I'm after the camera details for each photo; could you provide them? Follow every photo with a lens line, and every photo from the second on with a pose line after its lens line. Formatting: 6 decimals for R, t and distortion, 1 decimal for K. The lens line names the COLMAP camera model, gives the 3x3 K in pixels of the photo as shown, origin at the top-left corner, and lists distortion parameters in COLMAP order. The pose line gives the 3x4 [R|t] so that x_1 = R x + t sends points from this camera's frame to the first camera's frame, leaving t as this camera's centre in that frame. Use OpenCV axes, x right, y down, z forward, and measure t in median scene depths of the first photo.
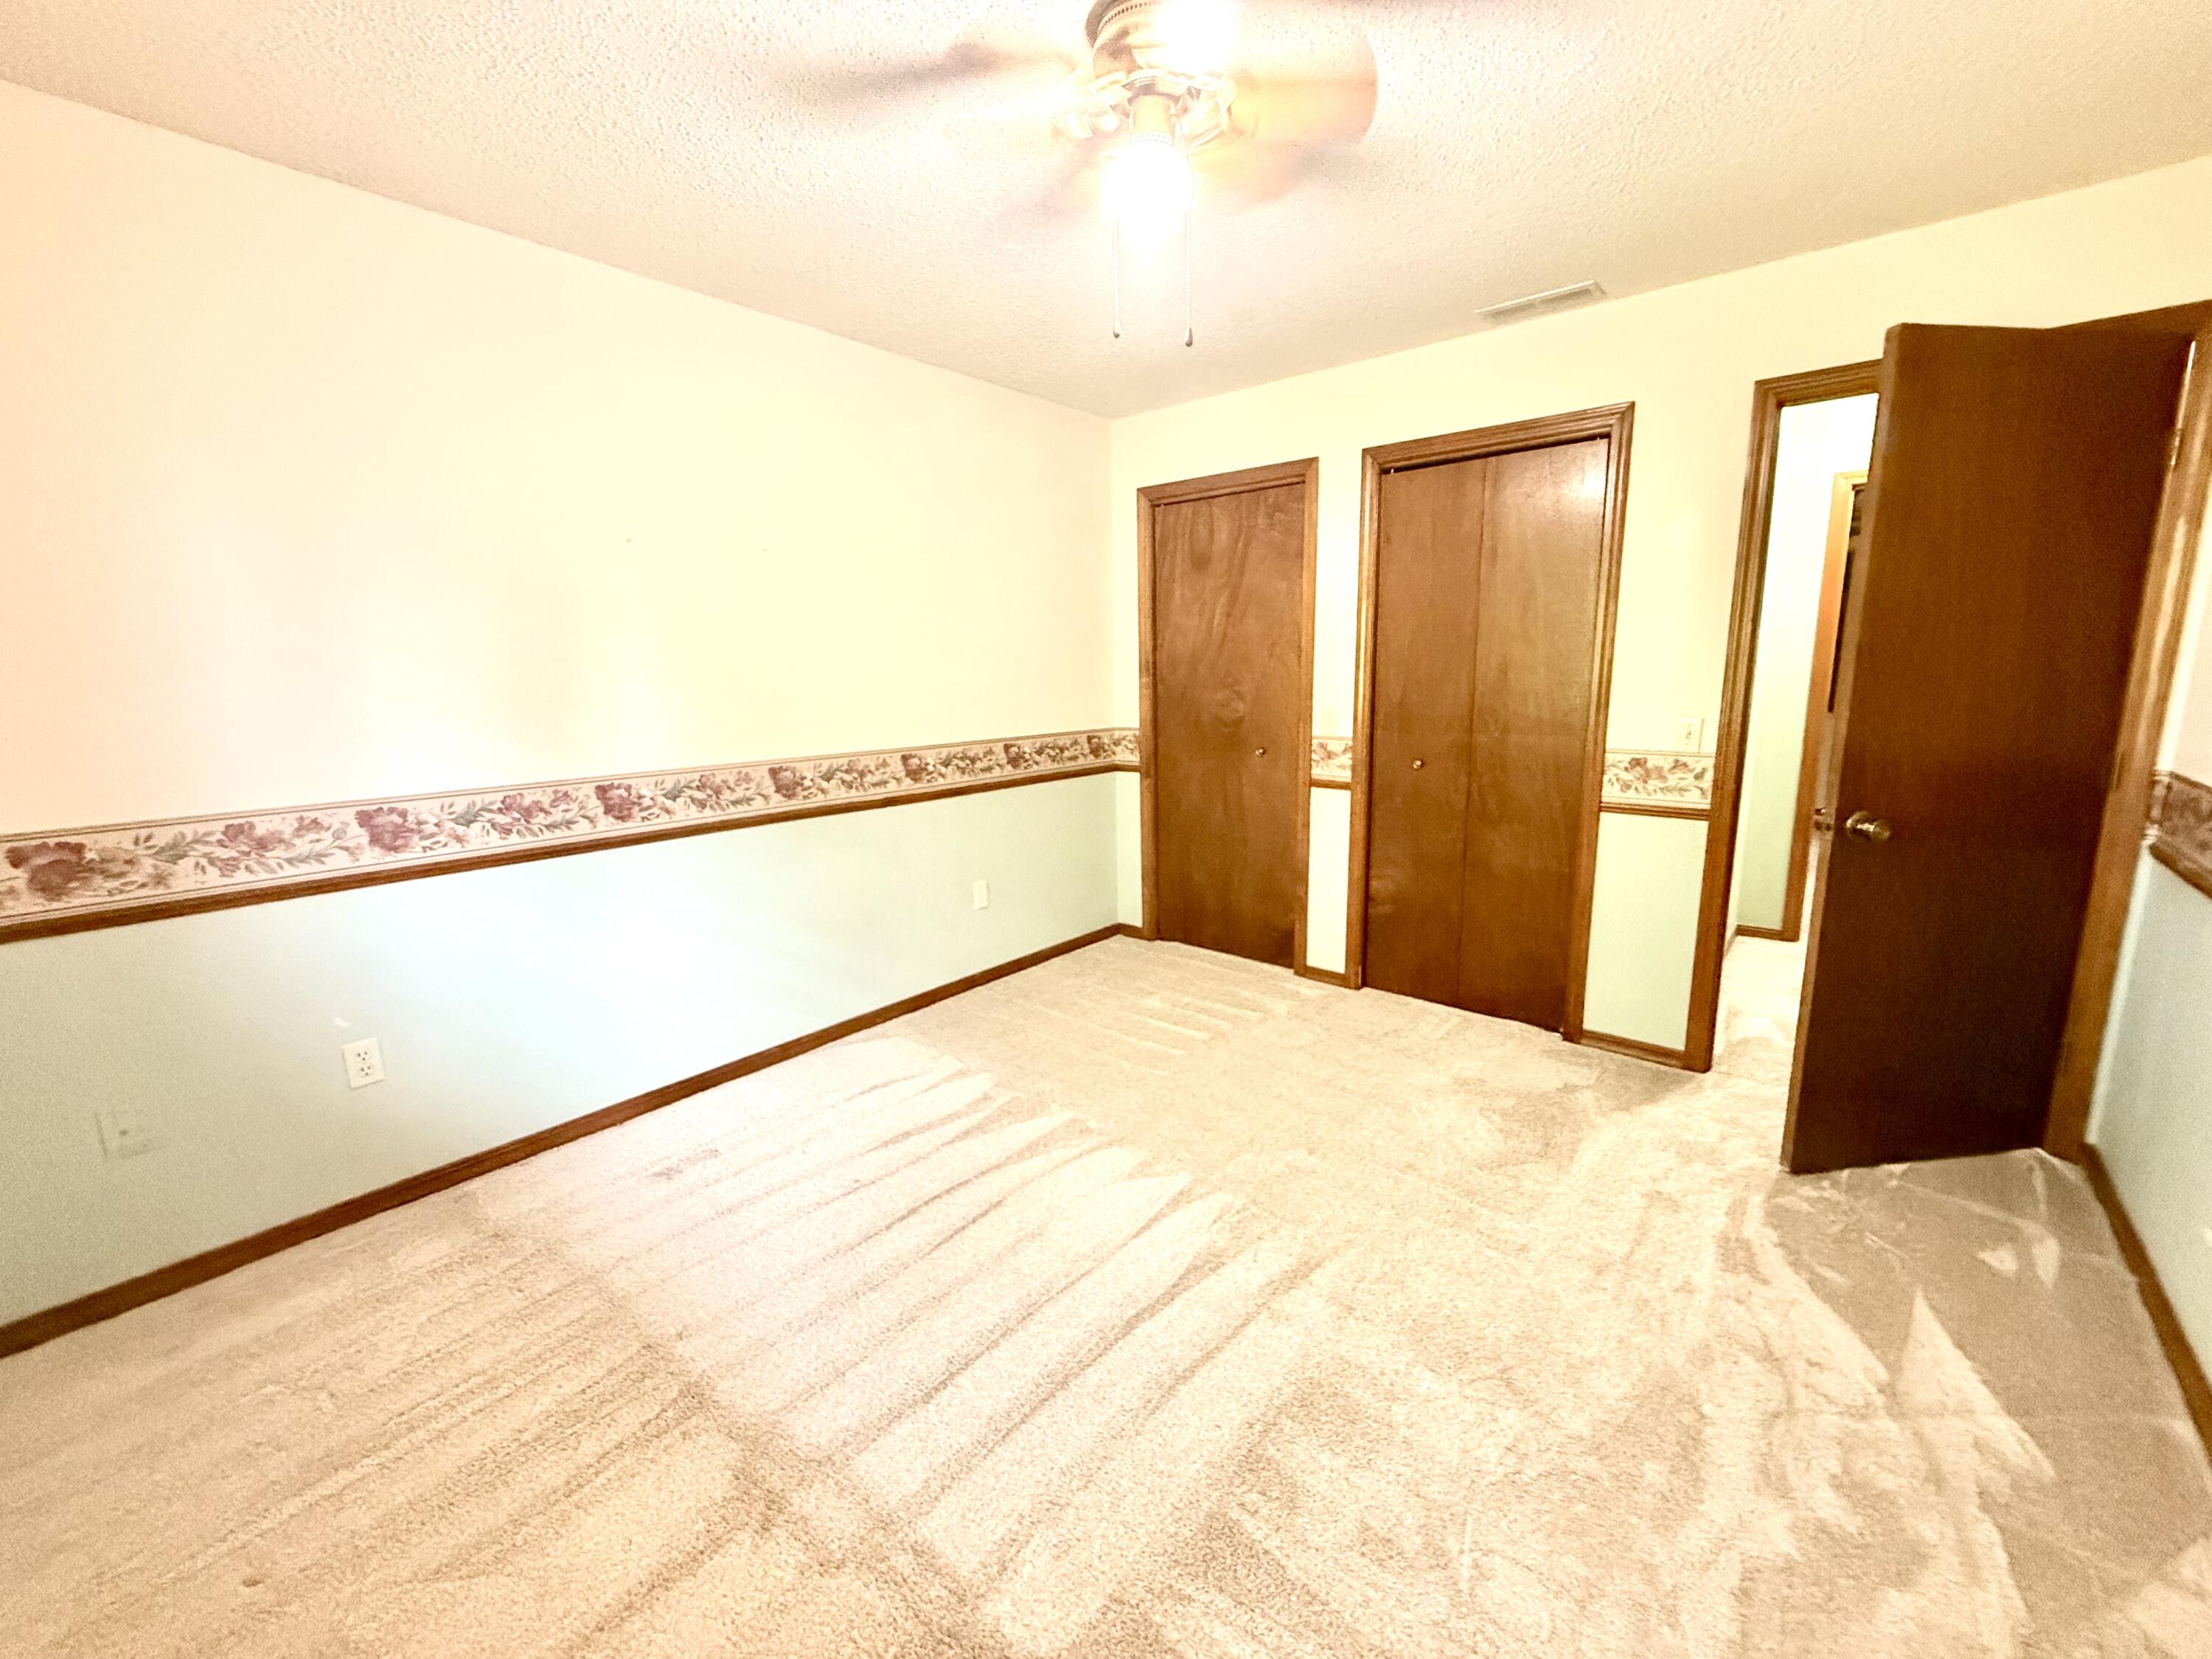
lens RADIAL K [[897.4, 0, 1107.4], [0, 897.4, 826.5], [0, 0, 1]] dist [-0.001219, -0.000282]
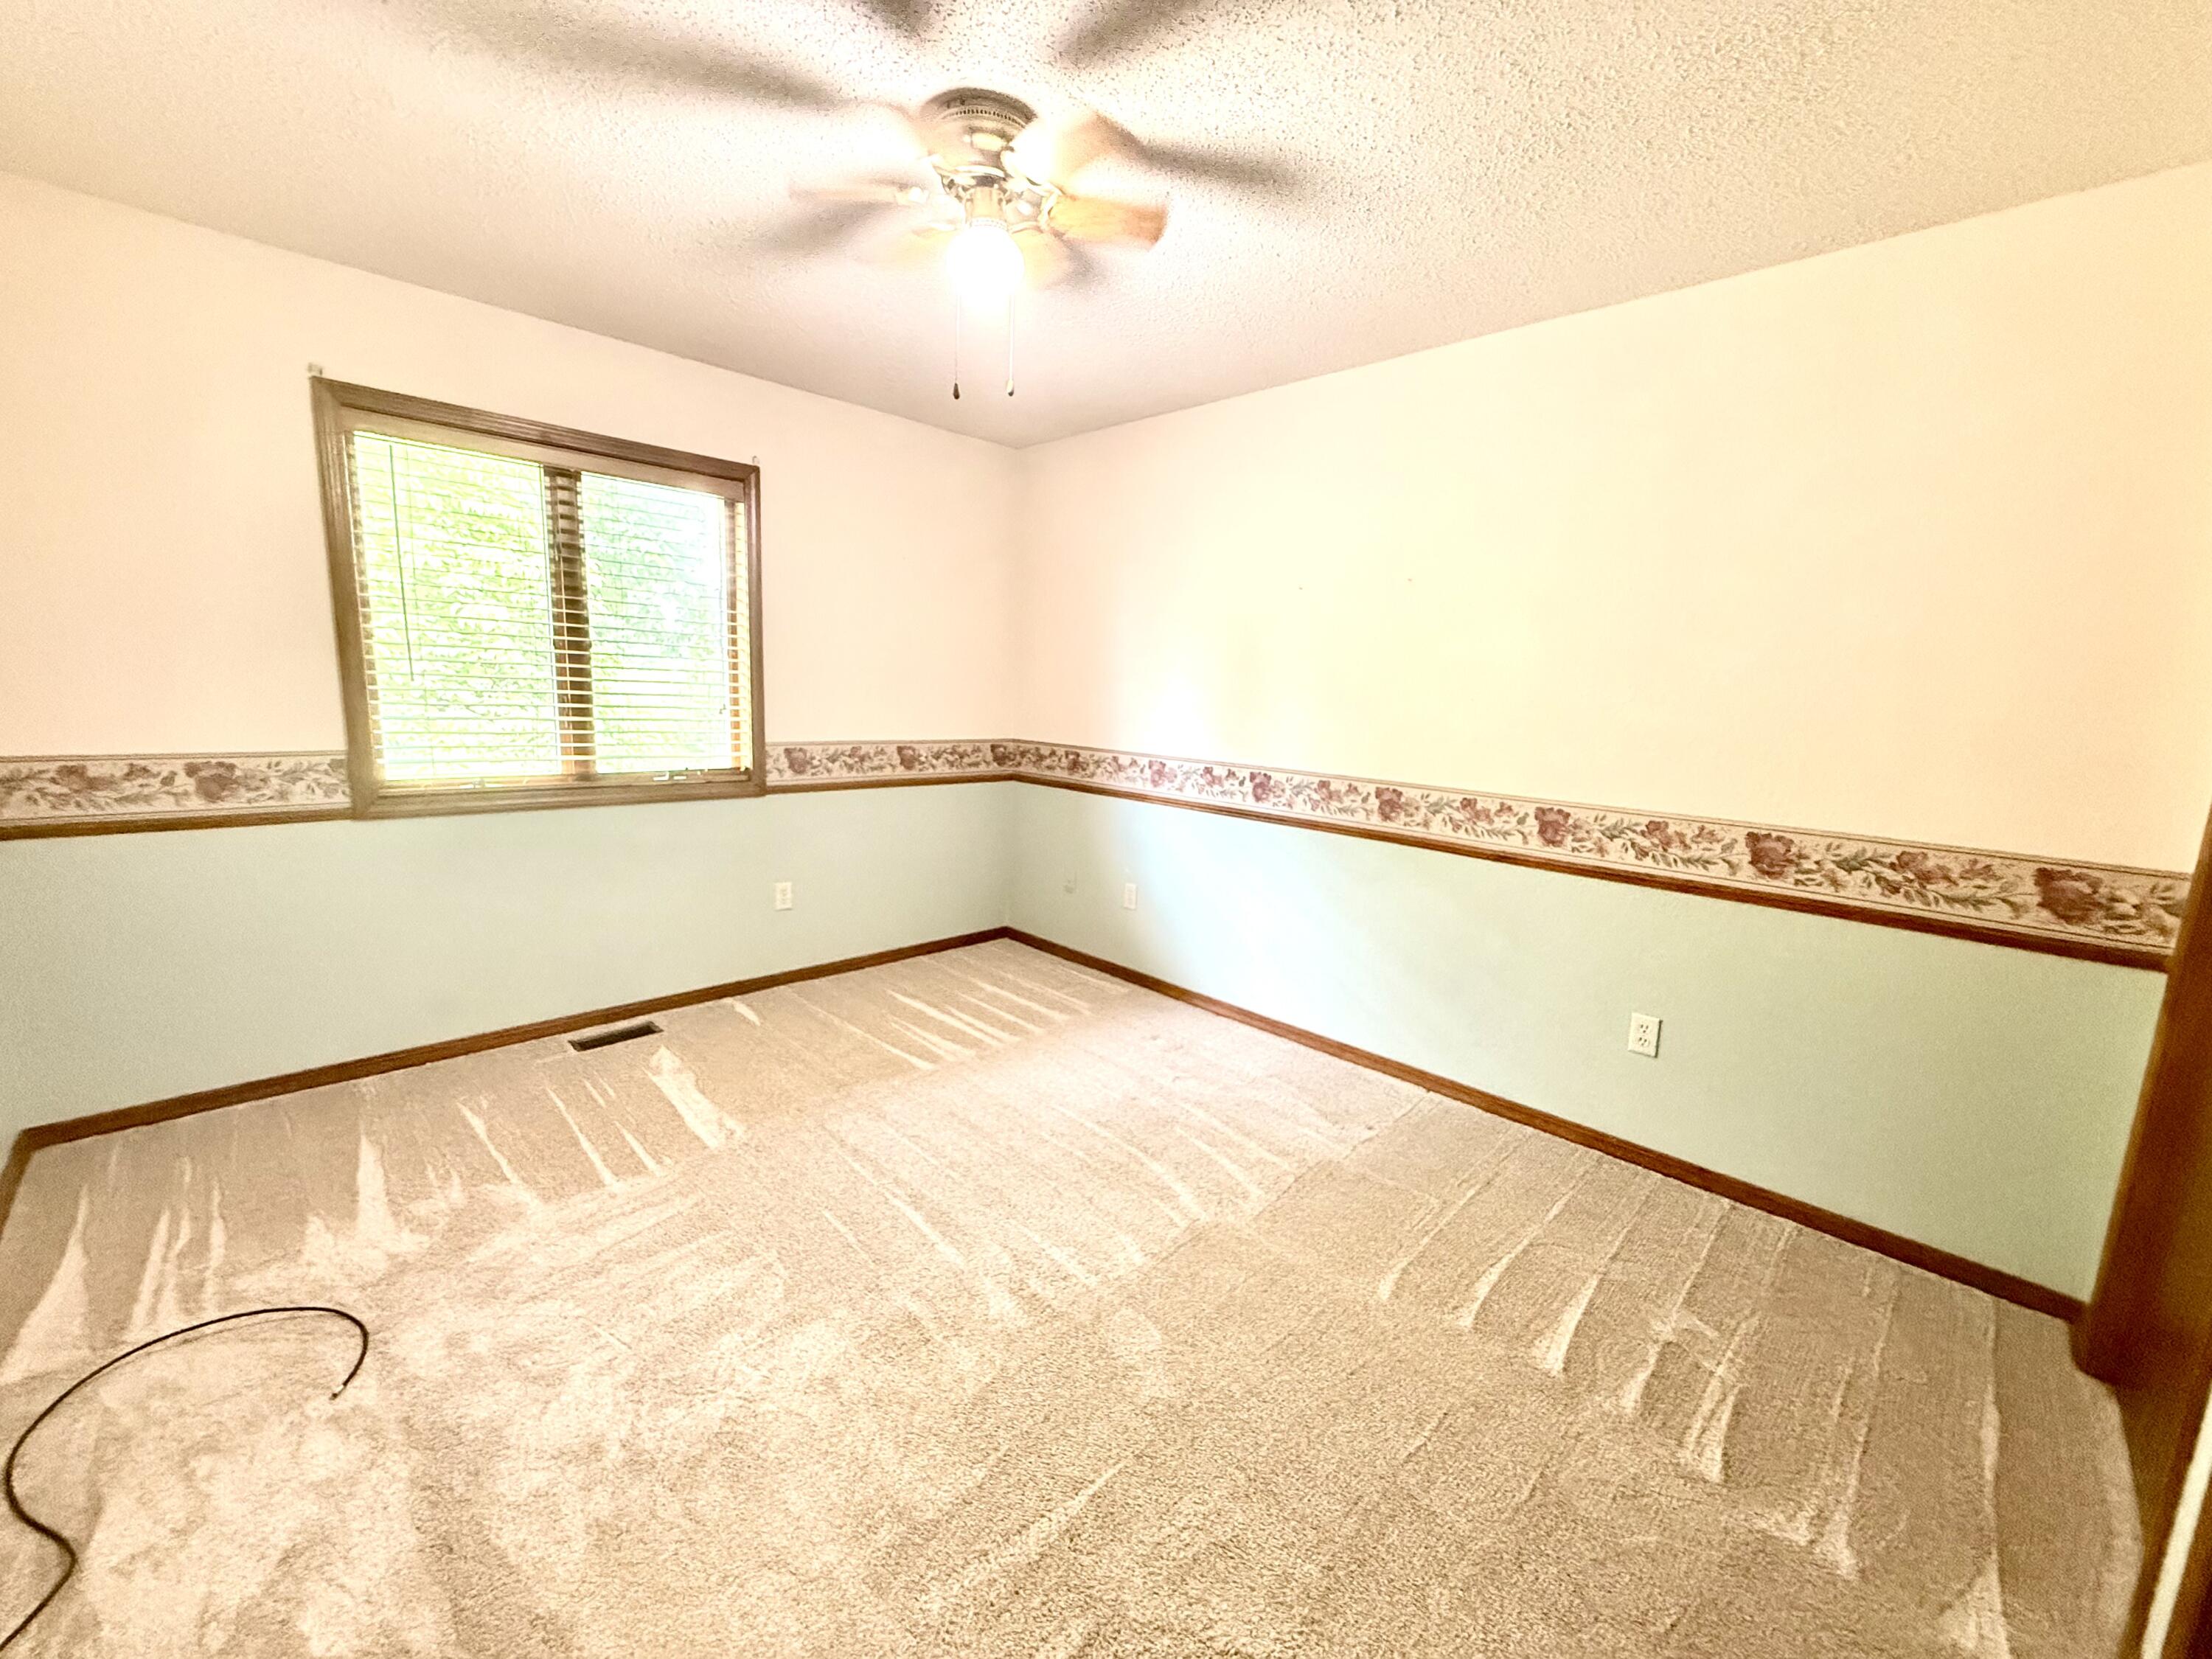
lens RADIAL K [[897.4, 0, 1158.2], [0, 897.4, 843.0], [0, 0, 1]] dist [-0.001219, -0.000282]
pose [[-0.054025, 0.188941, -0.980501, 0.402811], [-0.218604, 0.955877, 0.196242, -0.090091], [0.974317, 0.224944, -0.010338, 0.454781]]
